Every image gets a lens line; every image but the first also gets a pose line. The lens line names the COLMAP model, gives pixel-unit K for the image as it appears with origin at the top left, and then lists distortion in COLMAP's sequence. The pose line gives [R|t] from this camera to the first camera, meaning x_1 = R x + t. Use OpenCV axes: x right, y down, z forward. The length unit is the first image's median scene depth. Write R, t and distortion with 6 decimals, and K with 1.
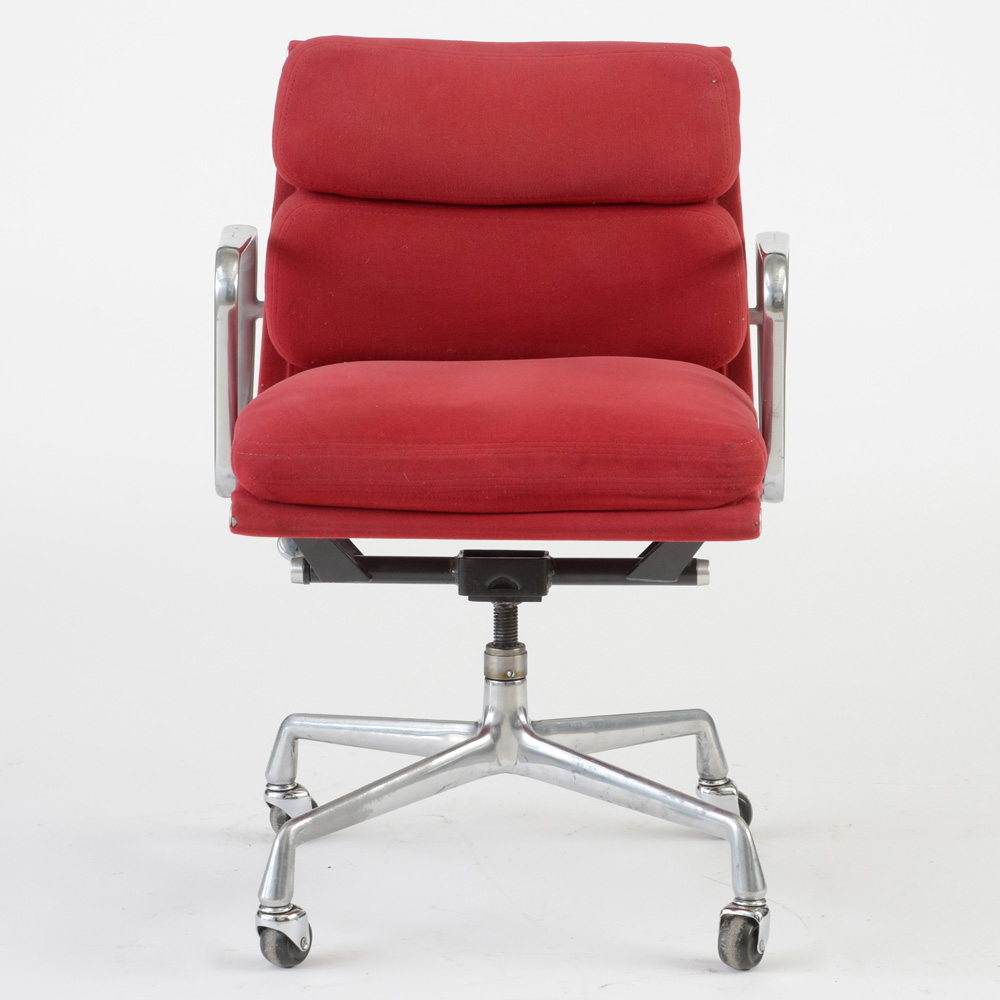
lens RADIAL K [[5294.1, 0, 500.0], [0, 5294.1, 500.0], [0, 0, 1]] dist [0.994291, -3.101969]
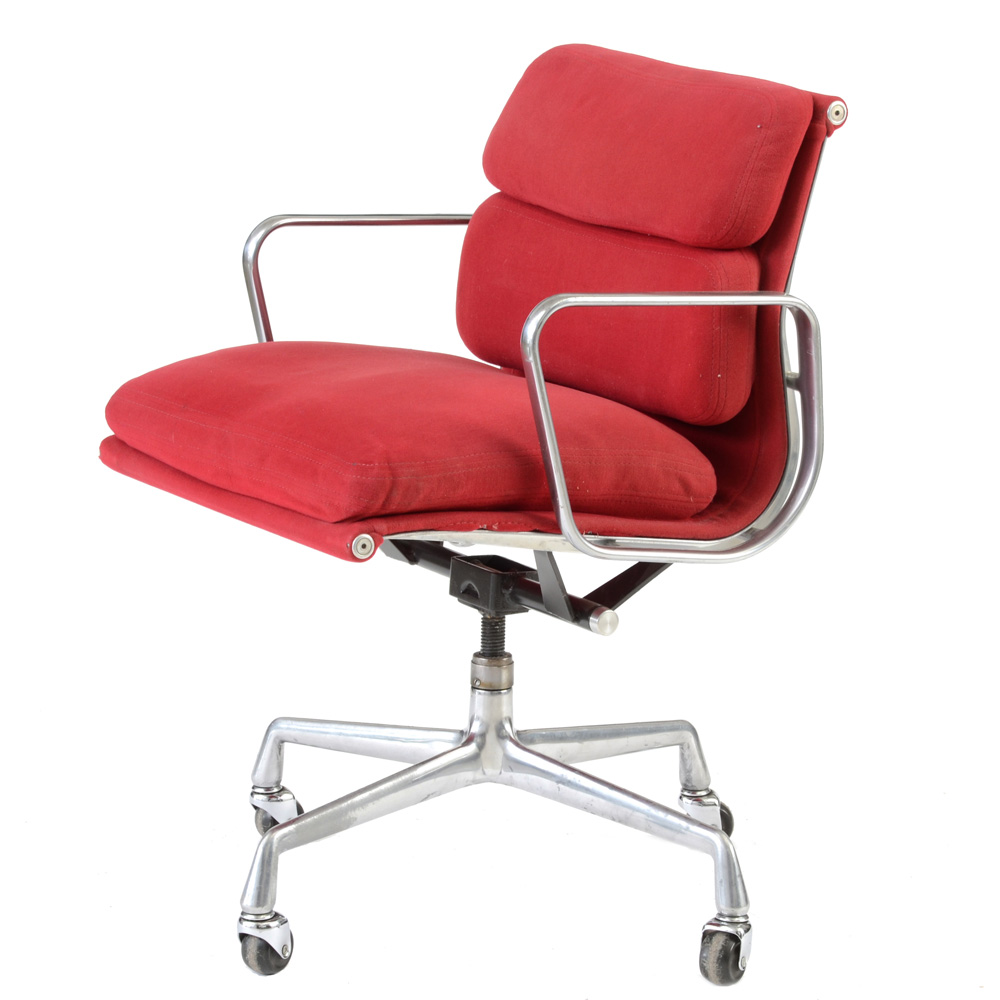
lens RADIAL K [[4770.4, 0, 500.0], [0, 4770.4, 500.0], [0, 0, 1]] dist [0.824819, 0.049585]
pose [[0.999807, 0.019246, 0.003932, -0.001652], [-0.019260, 0.999808, 0.003635, -0.005232], [-0.003861, -0.003710, 0.999986, 0.096155]]
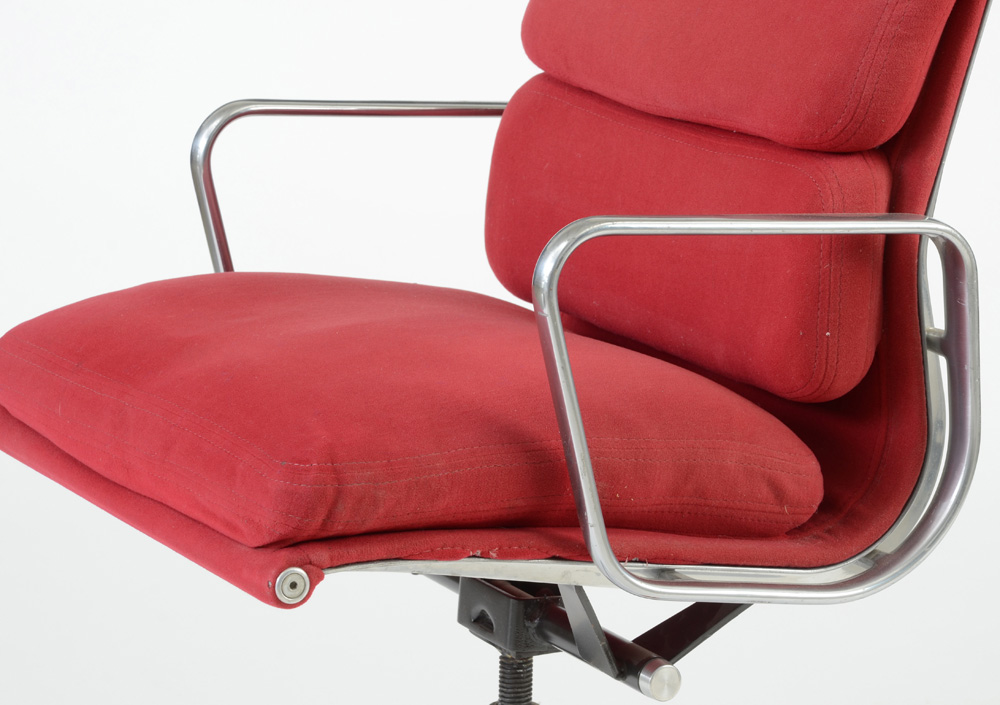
lens RADIAL K [[3768.1, 0, 499.4], [0, 3768.1, 371.8], [0, 0, 1]] dist [1.020503, 2.967162]
pose [[0.997985, 0.032952, -0.054230, 0.025969], [-0.032290, 0.999394, 0.013028, -0.025636], [0.054626, -0.011251, 0.998443, 0.482795]]
